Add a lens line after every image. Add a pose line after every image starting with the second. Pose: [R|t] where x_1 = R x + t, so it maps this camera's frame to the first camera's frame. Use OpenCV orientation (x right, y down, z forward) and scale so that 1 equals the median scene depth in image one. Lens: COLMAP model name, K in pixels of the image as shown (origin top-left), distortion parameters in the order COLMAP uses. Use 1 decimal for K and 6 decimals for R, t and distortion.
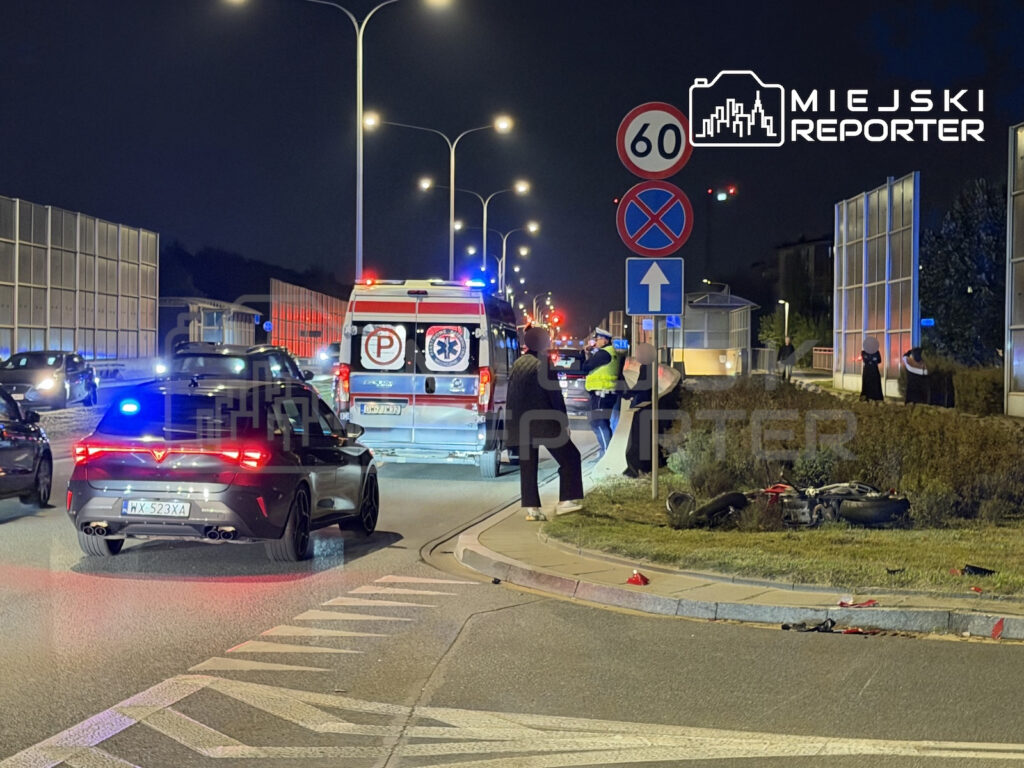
lens RADIAL K [[2244.1, 0, 513.0], [0, 2244.1, 378.2], [0, 0, 1]] dist [0.190562, 0.000000]
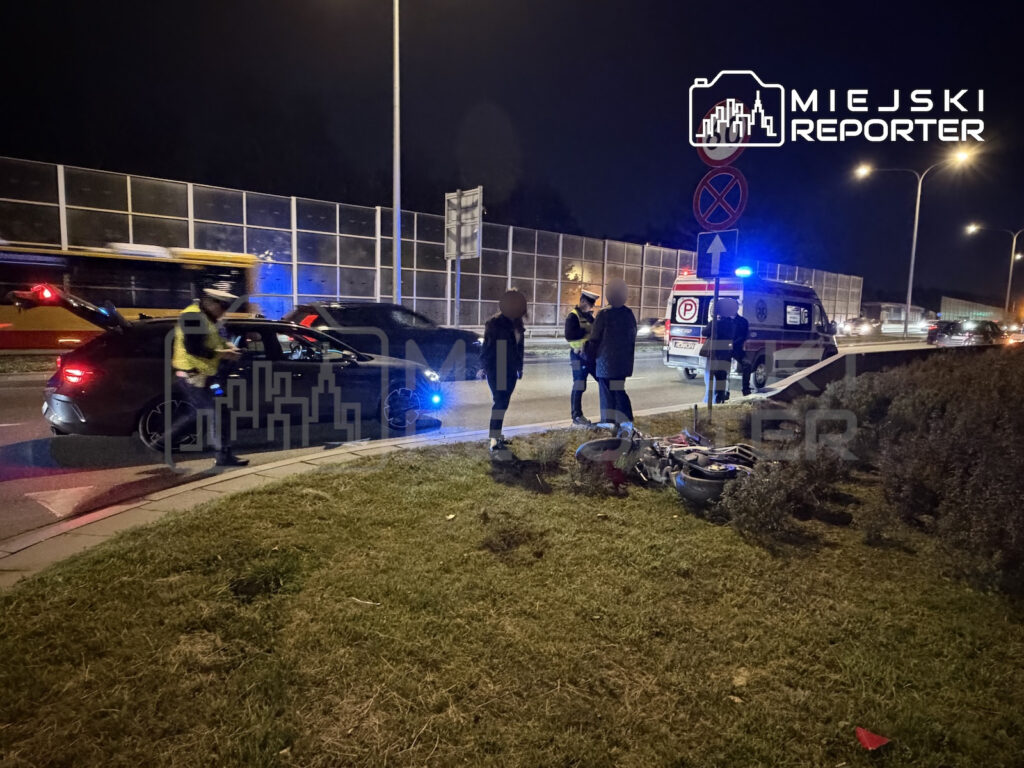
lens RADIAL K [[620.4, 0, 508.1], [0, 620.4, 382.3], [0, 0, 1]] dist [0.008105, -0.000909]
pose [[0.716015, 0.084013, -0.693011, 0.184459], [-0.025431, 0.995212, 0.094373, 0.000050], [0.697622, -0.049949, 0.714723, 0.549922]]
